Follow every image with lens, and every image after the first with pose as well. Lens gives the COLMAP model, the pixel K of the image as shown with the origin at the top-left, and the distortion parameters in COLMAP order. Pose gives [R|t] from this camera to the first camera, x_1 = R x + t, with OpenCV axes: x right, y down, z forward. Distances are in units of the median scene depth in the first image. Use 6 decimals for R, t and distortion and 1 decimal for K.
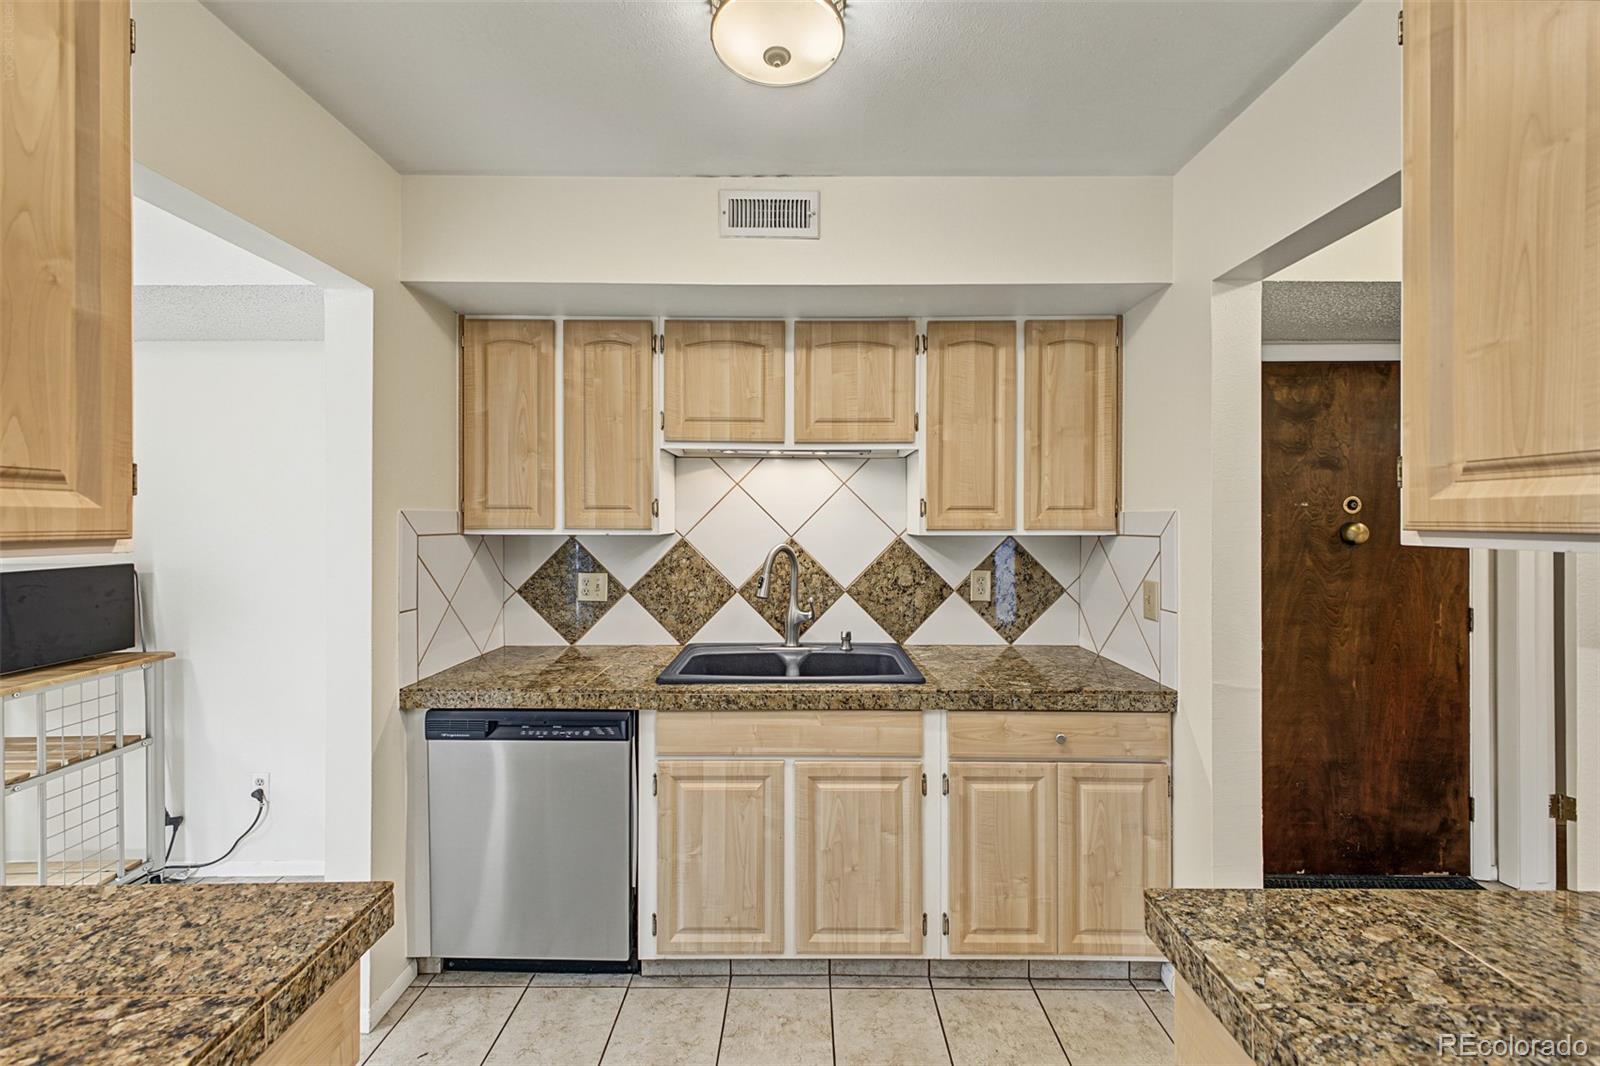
lens RADIAL K [[630.4, 0, 804.2], [0, 630.4, 521.1], [0, 0, 1]] dist [0.014568, -0.002612]
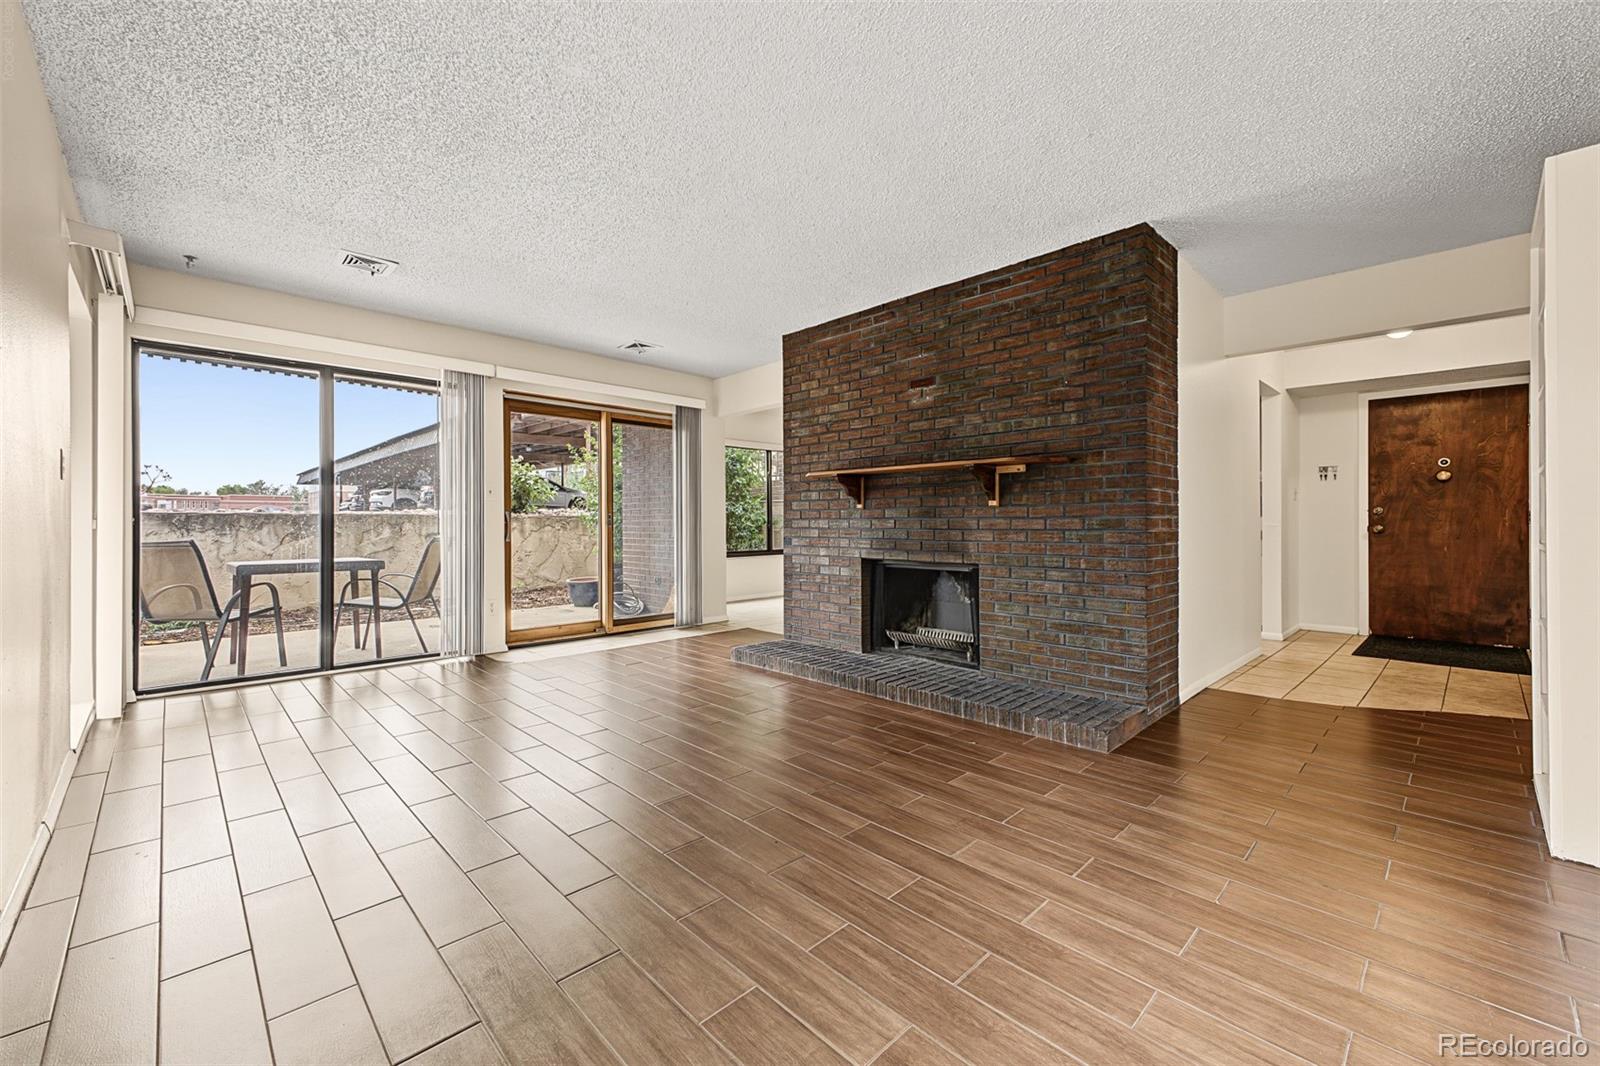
lens RADIAL K [[630.4, 0, 799.3], [0, 630.4, 525.4], [0, 0, 1]] dist [0.014568, -0.002612]
pose [[0.700662, 0.007792, -0.713451, 0.869870], [-0.007995, 0.999963, 0.003069, 0.189830], [0.713449, 0.003553, 0.700699, -1.944125]]
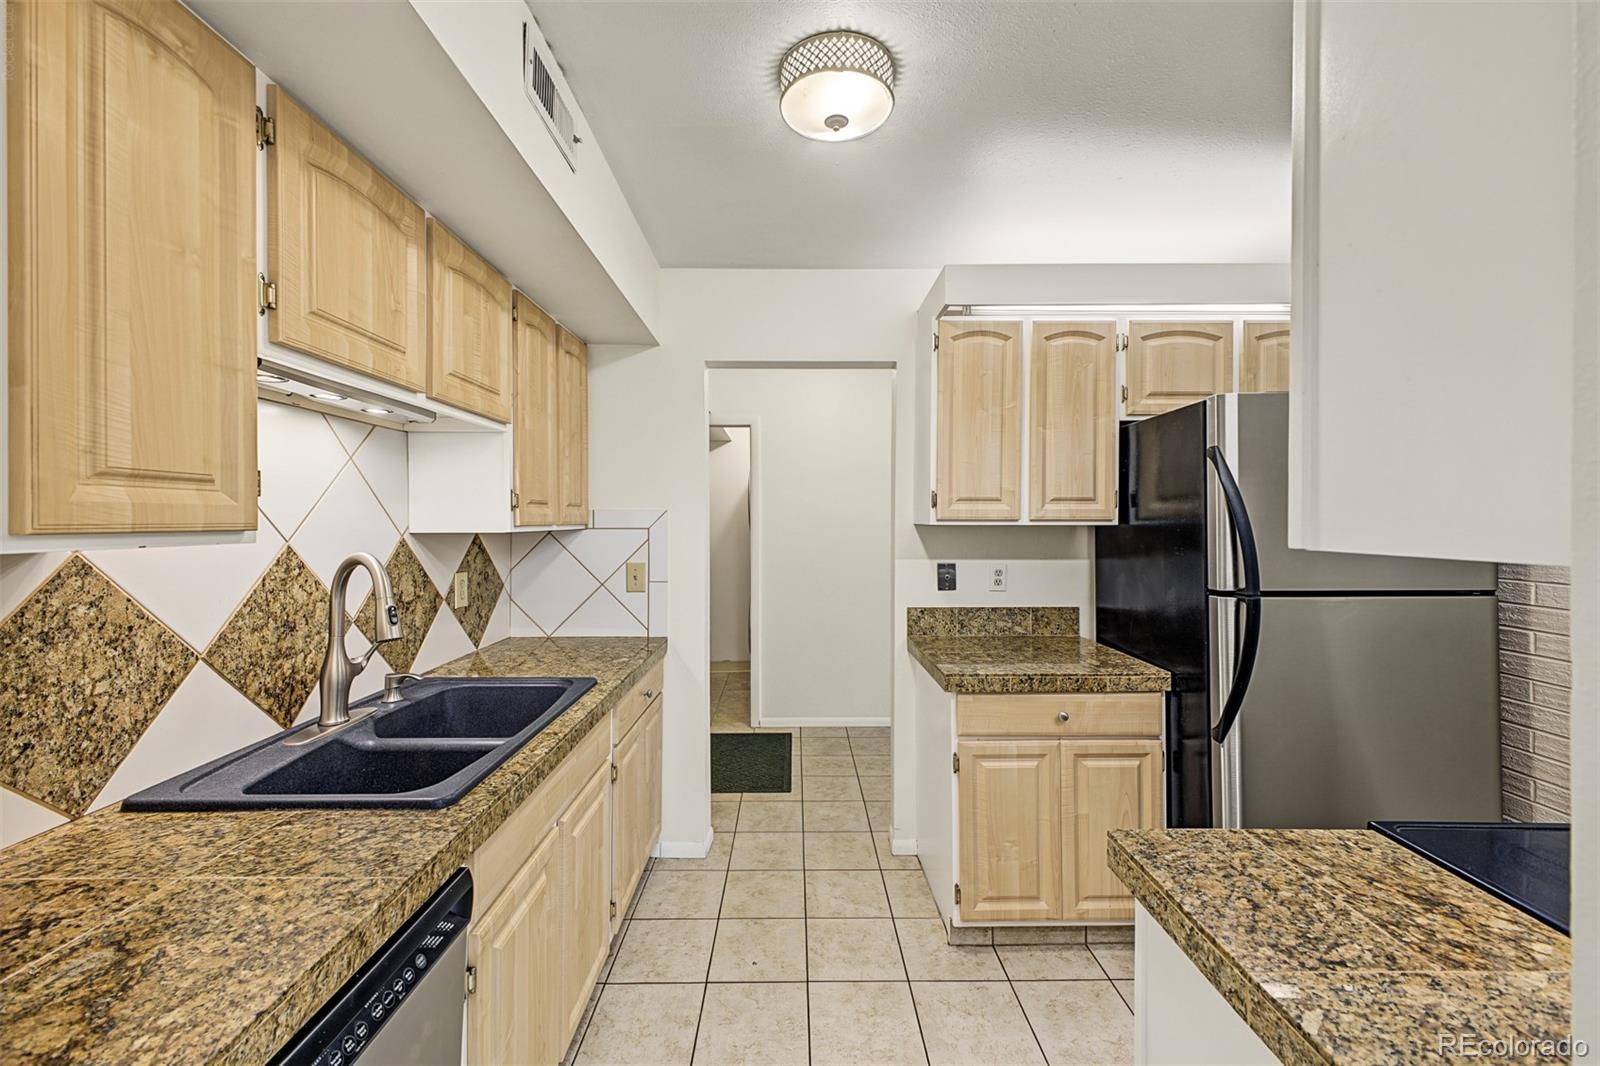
lens RADIAL K [[630.4, 0, 800.3], [0, 630.4, 525.1], [0, 0, 1]] dist [0.014568, -0.002612]
pose [[-0.010198, -0.009257, 0.999905, -1.878627], [0.001279, 0.999956, 0.009270, 0.012643], [-0.999947, 0.001374, -0.010186, 1.658217]]
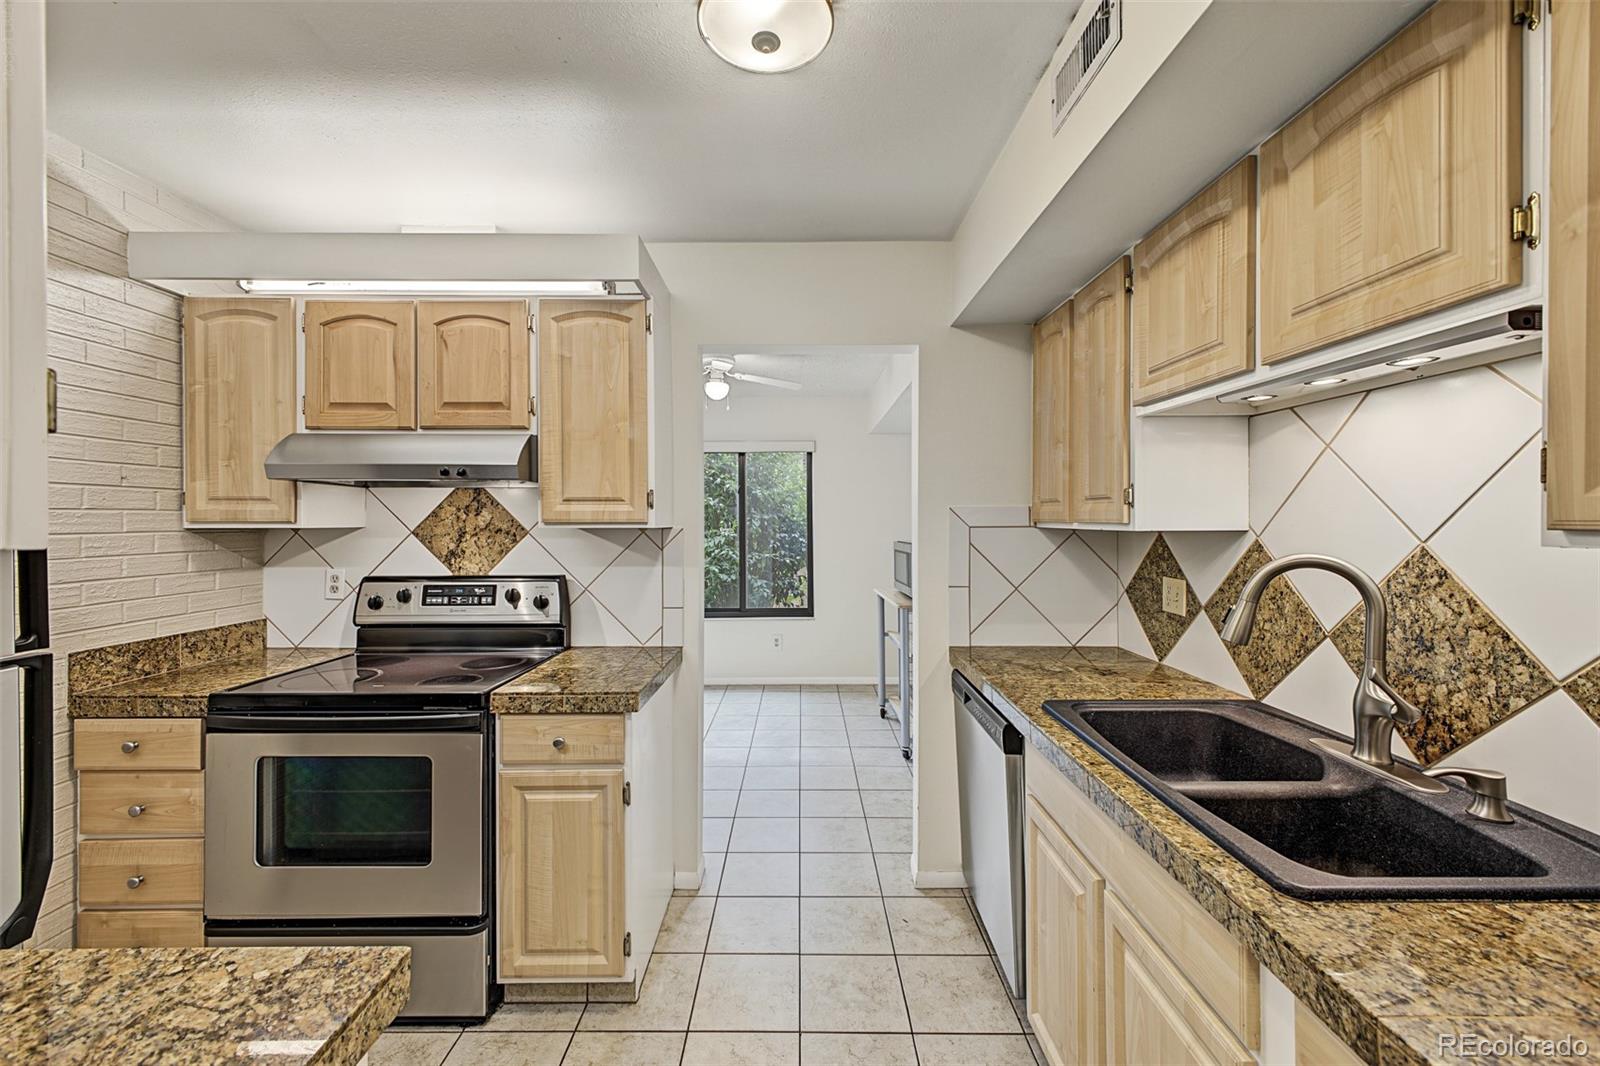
lens RADIAL K [[630.4, 0, 800.5], [0, 630.4, 522.5], [0, 0, 1]] dist [0.014568, -0.002612]
pose [[-0.003745, 0.005051, -0.999980, 1.453227], [0.002087, 0.999985, 0.005043, 0.016859], [0.999991, -0.002069, -0.003756, 1.622563]]
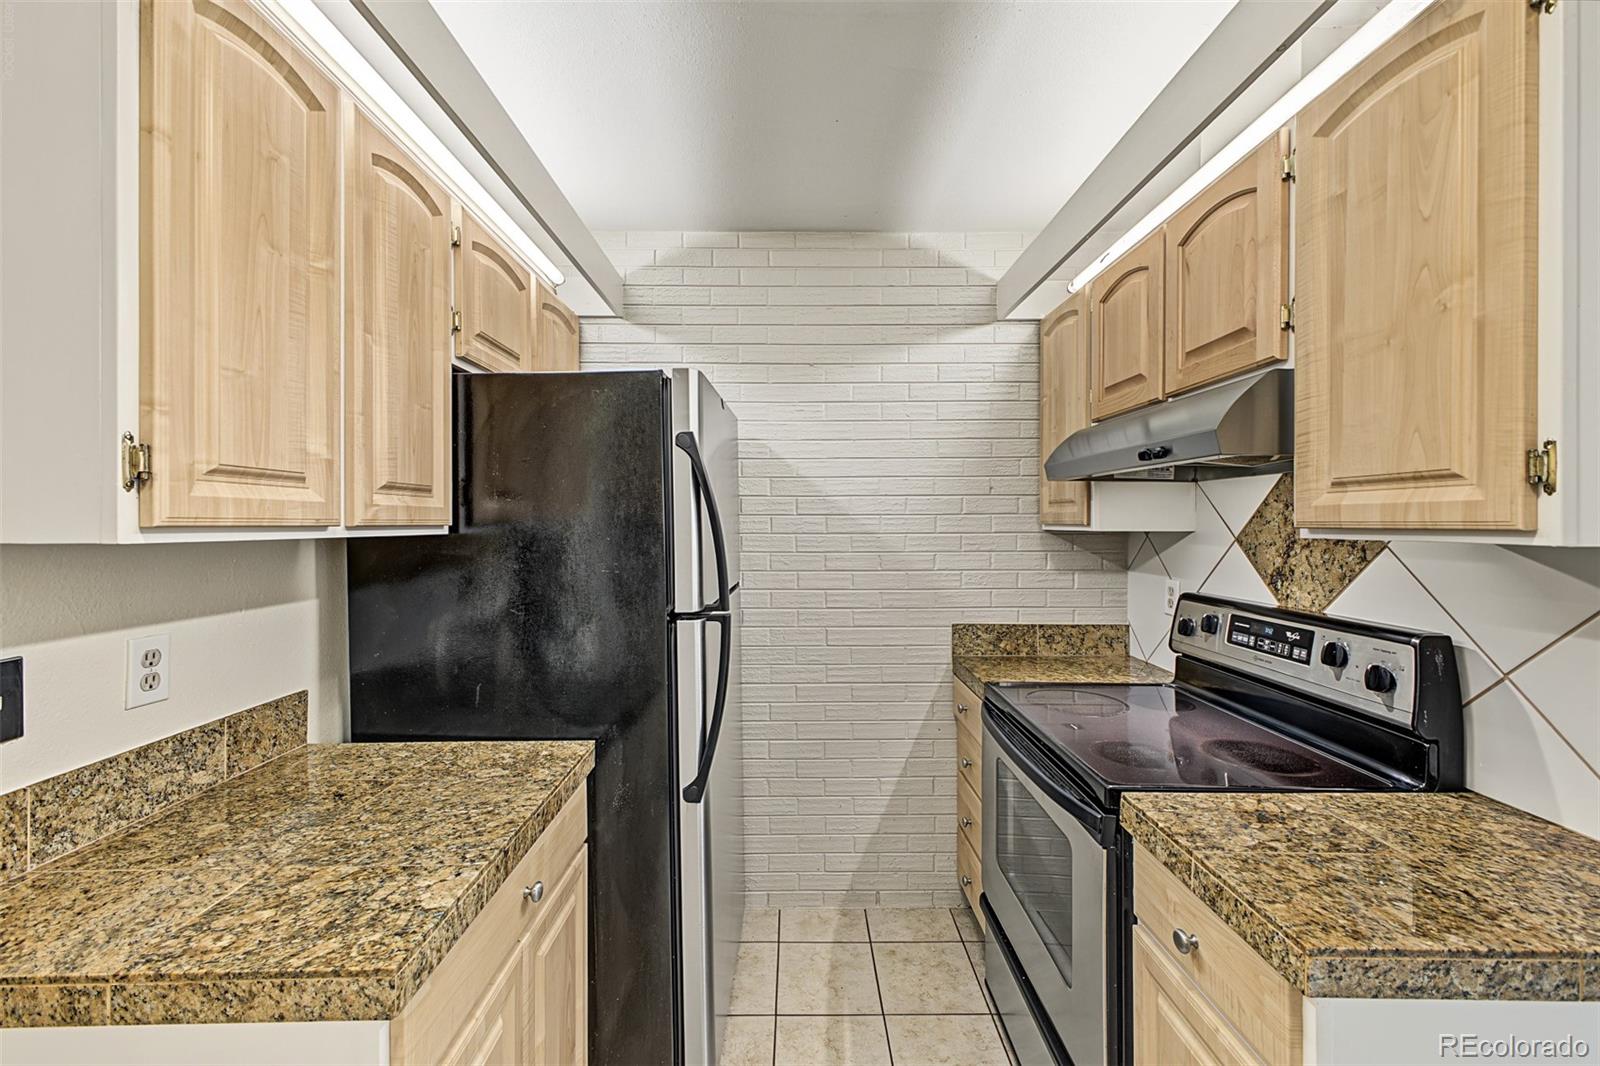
lens RADIAL K [[630.4, 0, 797.1], [0, 630.4, 525.7], [0, 0, 1]] dist [0.014568, -0.002612]
pose [[-0.999980, 0.003606, -0.005200, 0.023637], [0.003582, 0.999983, 0.004608, 0.012218], [0.005217, 0.004589, -0.999976, 1.939781]]
